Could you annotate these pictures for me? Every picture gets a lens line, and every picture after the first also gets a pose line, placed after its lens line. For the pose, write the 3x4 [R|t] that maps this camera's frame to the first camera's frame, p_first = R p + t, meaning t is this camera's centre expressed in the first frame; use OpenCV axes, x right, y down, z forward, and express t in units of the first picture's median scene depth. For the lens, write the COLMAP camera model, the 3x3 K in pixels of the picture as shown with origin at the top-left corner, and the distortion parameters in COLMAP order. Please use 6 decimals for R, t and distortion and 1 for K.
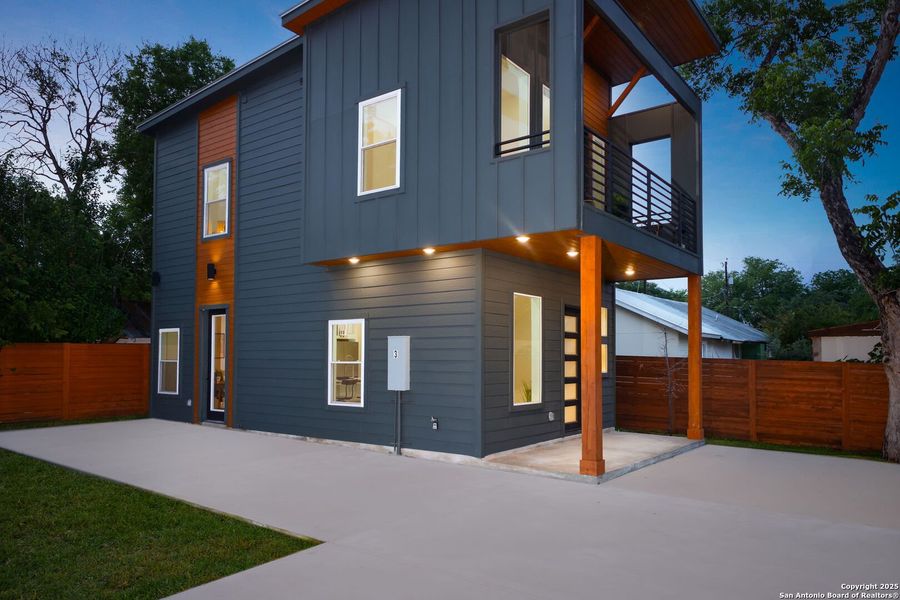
lens RADIAL K [[614.7, 0, 452.9], [0, 614.7, 337.2], [0, 0, 1]] dist [0.007318, -0.003822]
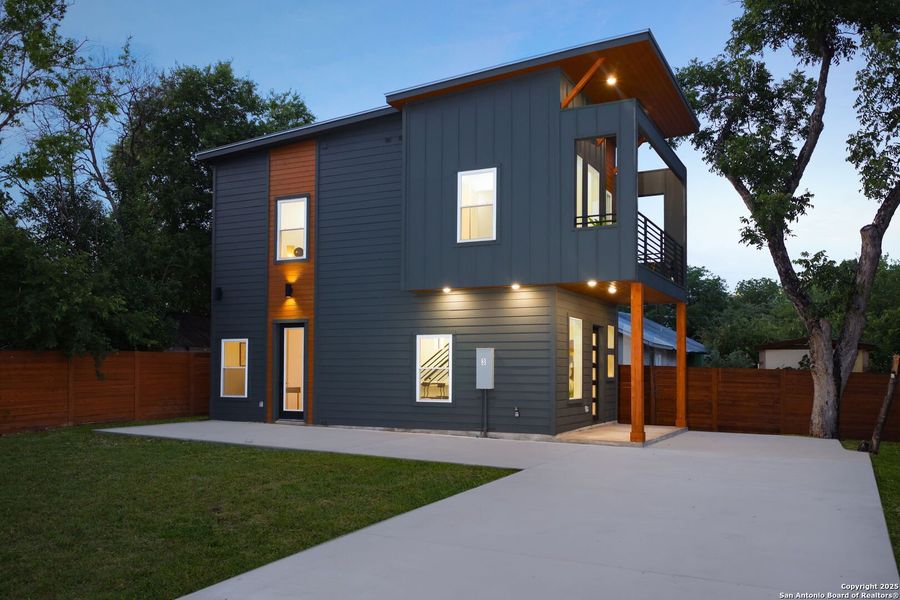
lens RADIAL K [[741.2, 0, 462.4], [0, 741.2, 349.1], [0, 0, 1]] dist [0.007528, -0.003885]
pose [[0.983352, 0.005832, 0.181615, -0.331905], [-0.006970, 0.999960, 0.005633, -0.006754], [-0.181575, -0.006805, 0.983353, -0.443124]]
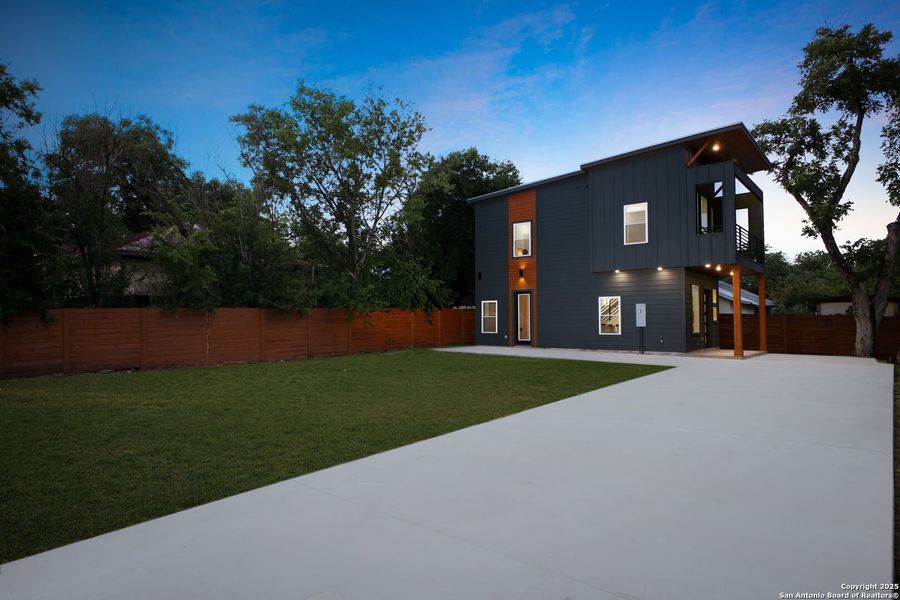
lens RADIAL K [[512.2, 0, 458.7], [0, 512.2, 299.4], [0, 0, 1]] dist [0.008138, -0.005122]
pose [[0.999054, -0.006710, -0.042977, -0.543089], [0.006279, 0.999929, -0.010165, -0.002043], [0.043042, 0.009885, 0.999024, -0.769184]]
